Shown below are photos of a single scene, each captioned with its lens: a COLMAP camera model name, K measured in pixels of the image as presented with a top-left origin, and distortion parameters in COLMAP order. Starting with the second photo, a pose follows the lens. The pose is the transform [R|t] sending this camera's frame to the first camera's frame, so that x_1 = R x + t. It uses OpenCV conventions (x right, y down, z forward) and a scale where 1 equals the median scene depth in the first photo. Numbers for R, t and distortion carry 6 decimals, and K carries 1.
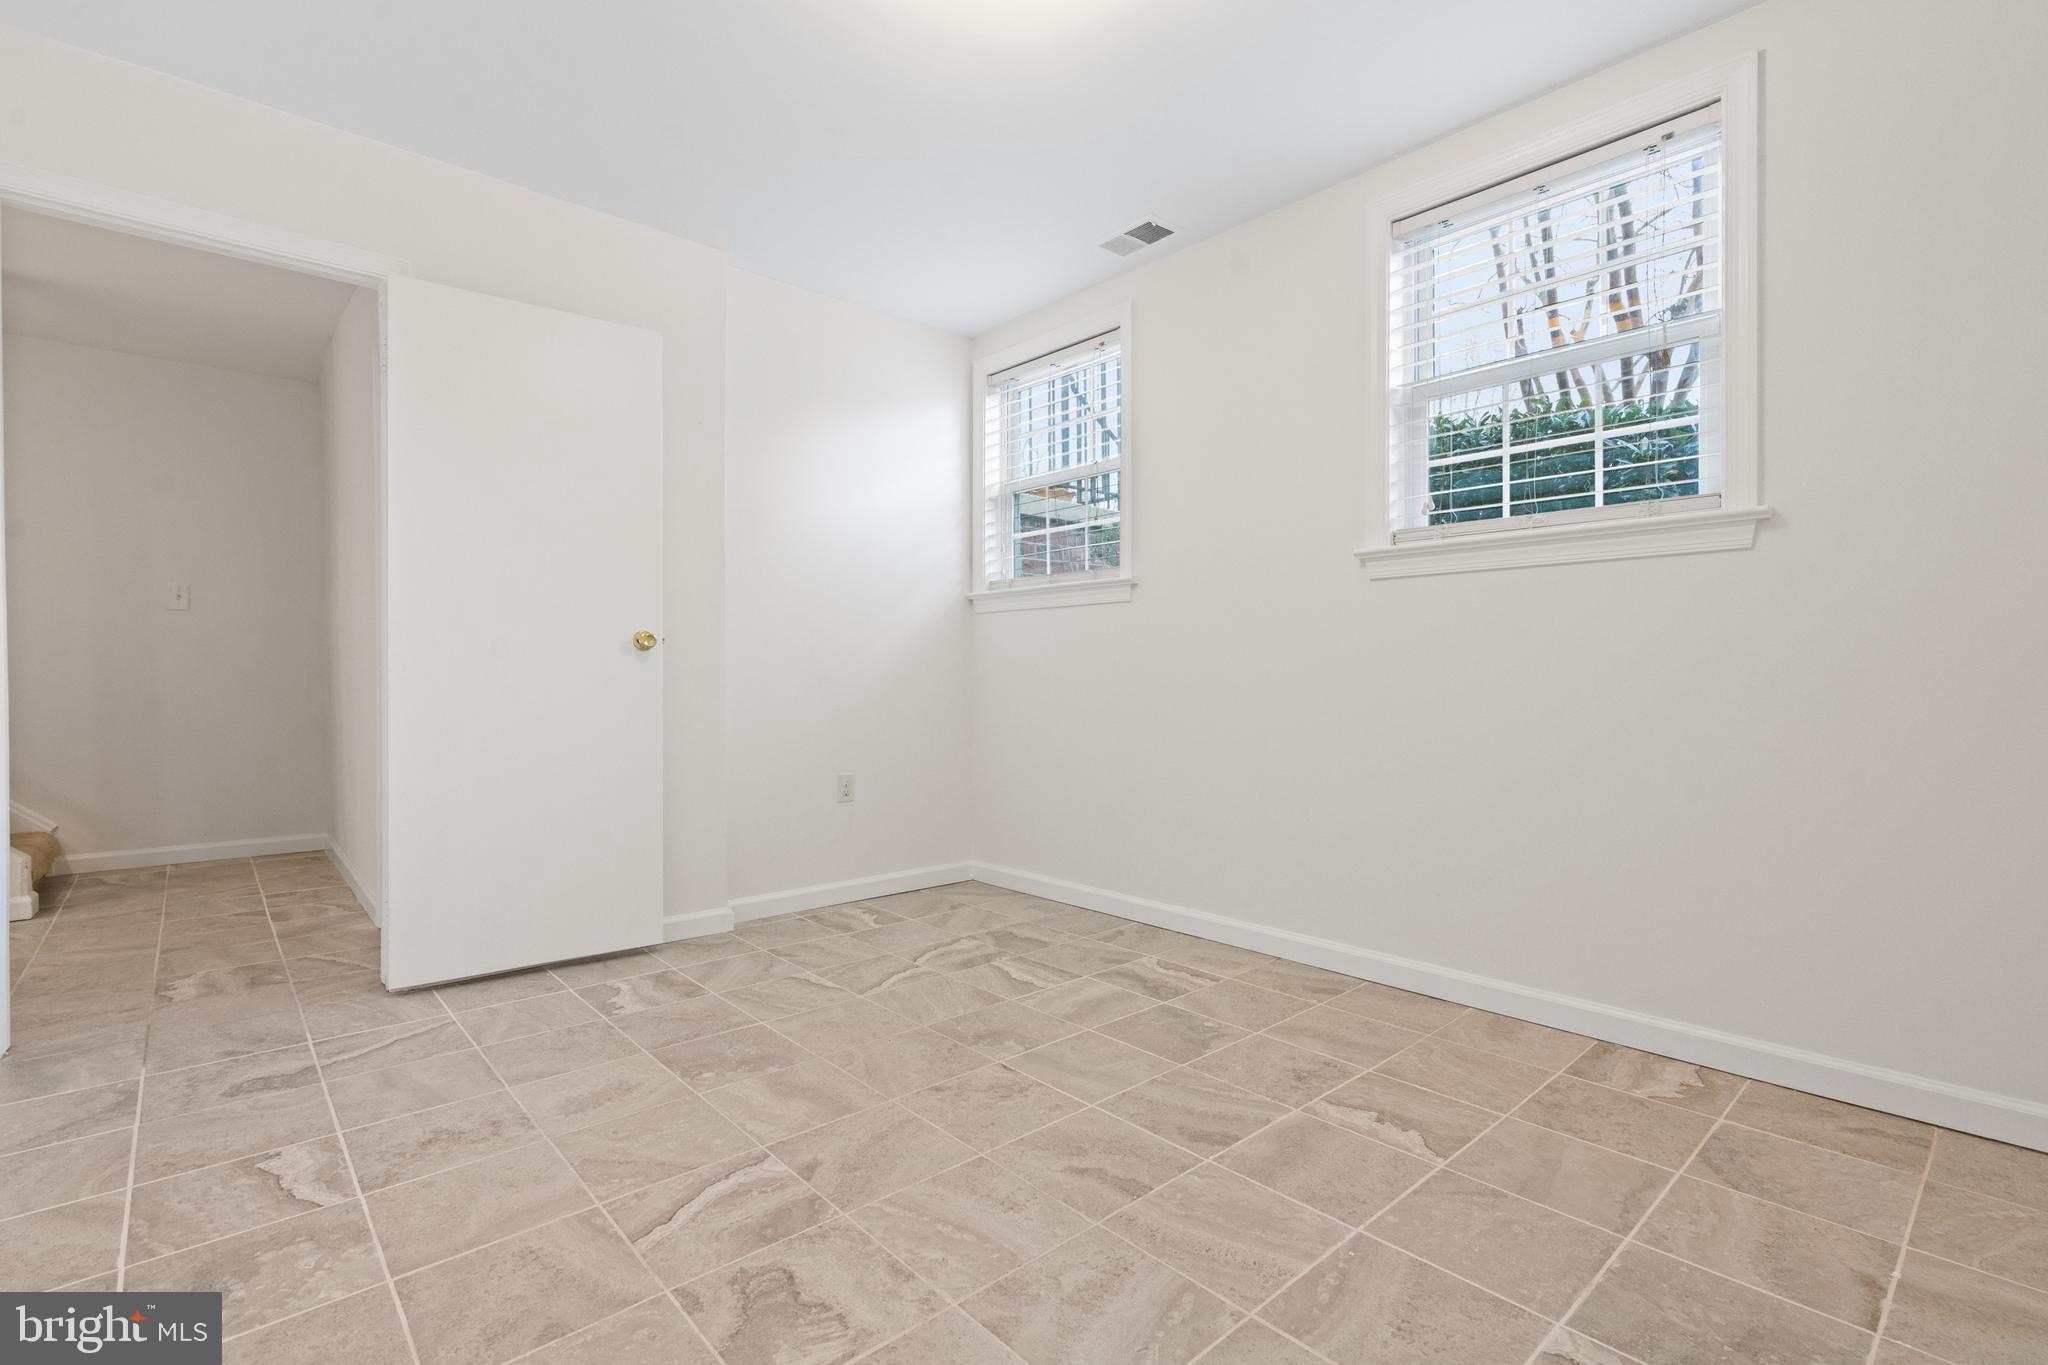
lens RADIAL K [[941.2, 0, 1024.2], [0, 941.2, 679.7], [0, 0, 1]] dist [-0.005250, 0.000401]
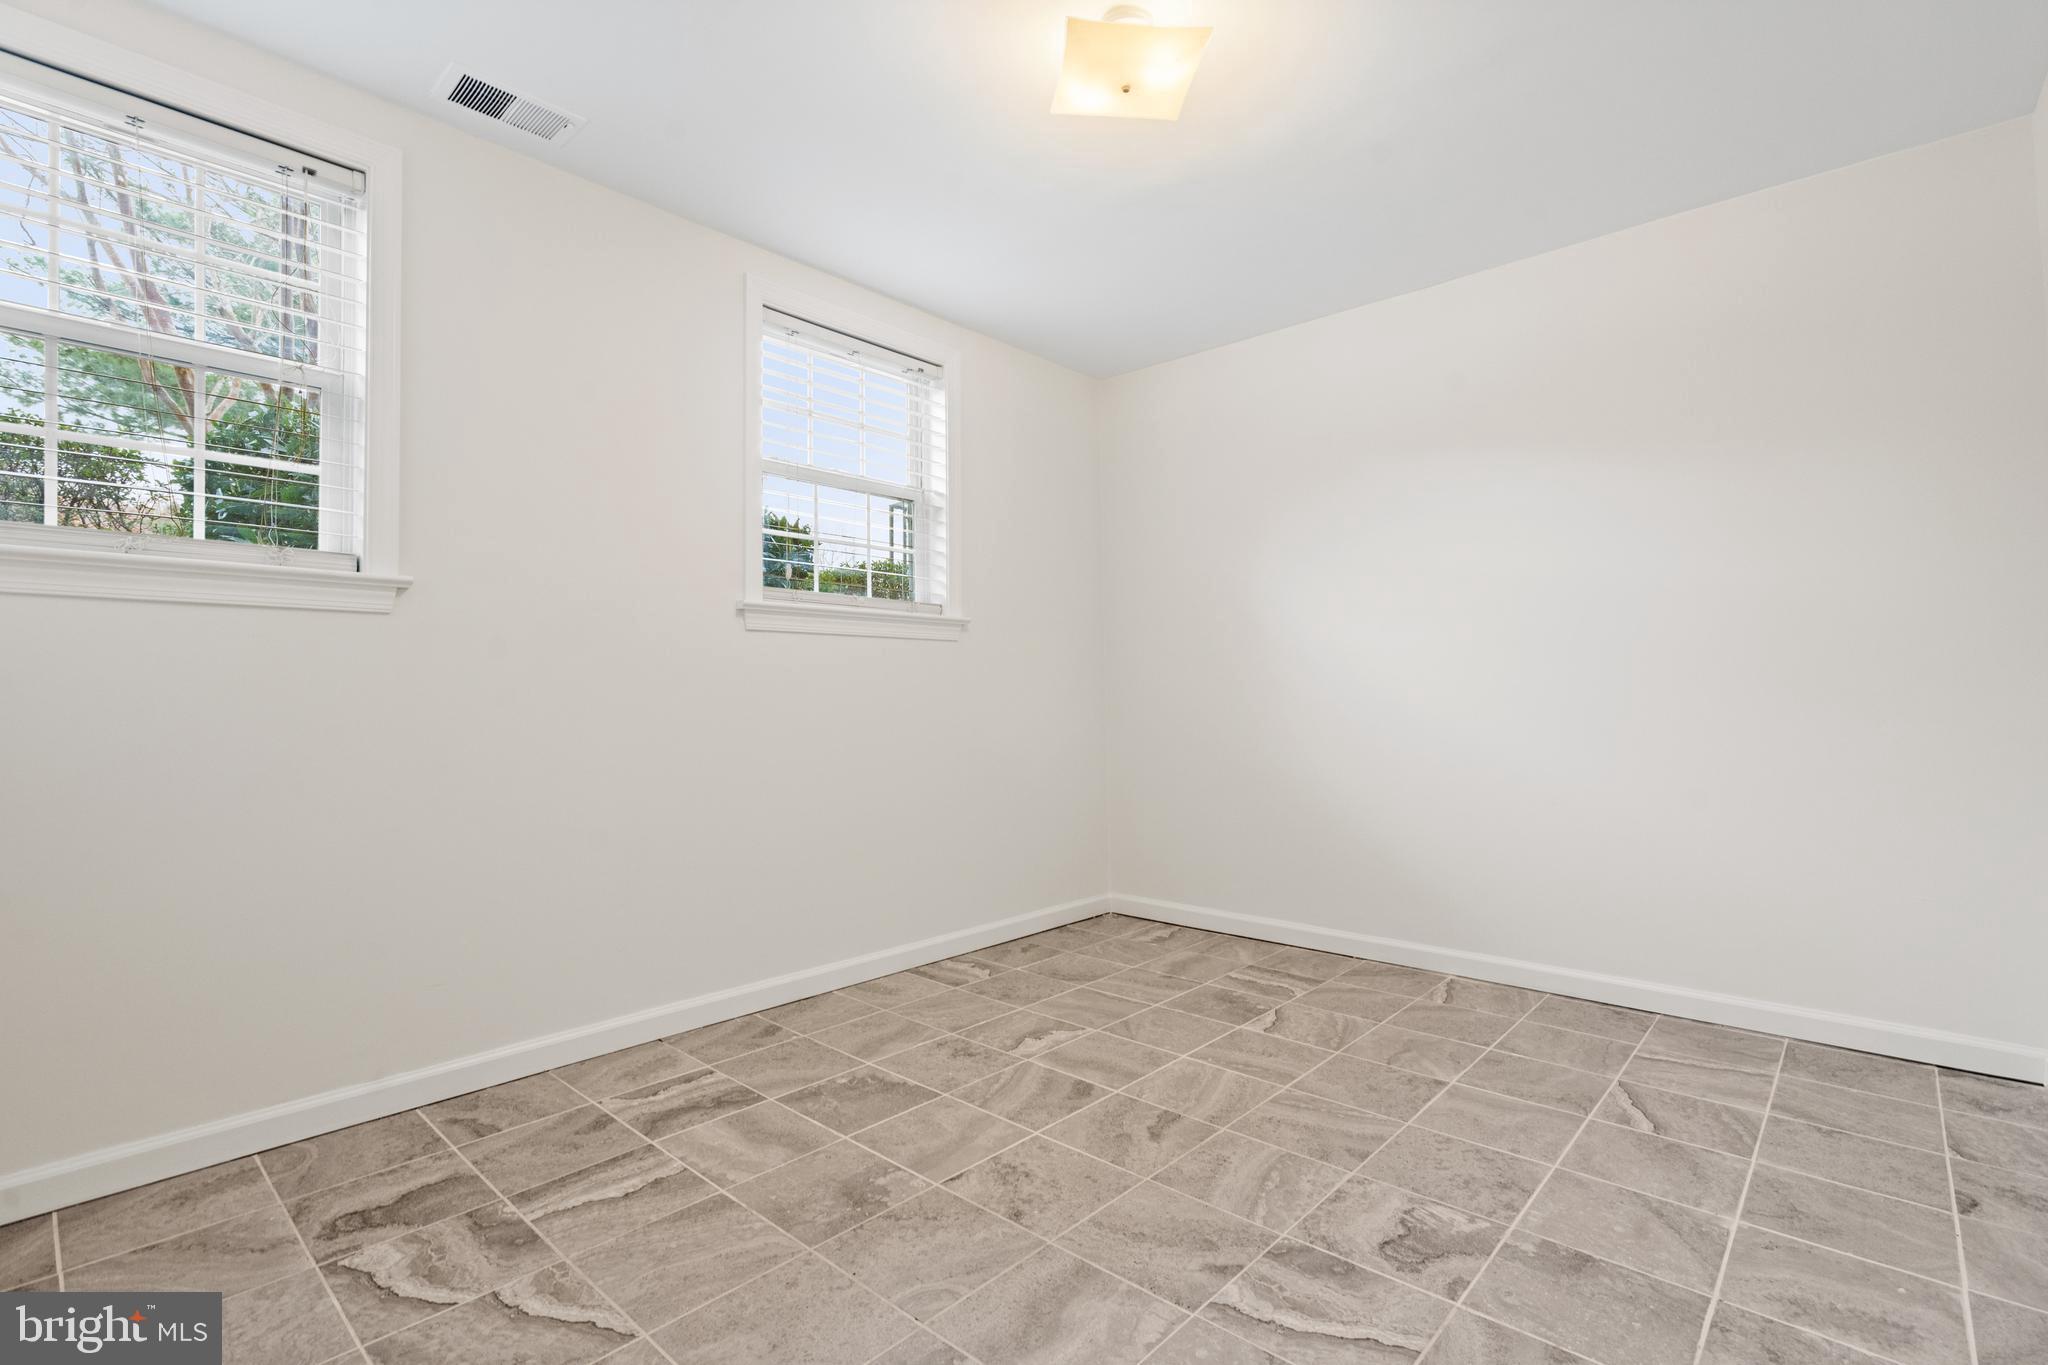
lens RADIAL K [[941.2, 0, 1023.9], [0, 941.2, 684.4], [0, 0, 1]] dist [-0.005250, 0.000401]
pose [[-0.099337, 0.016775, 0.994912, -0.914520], [0.010103, 0.999823, -0.015849, -0.033108], [-0.995003, 0.008477, -0.099489, 1.030486]]
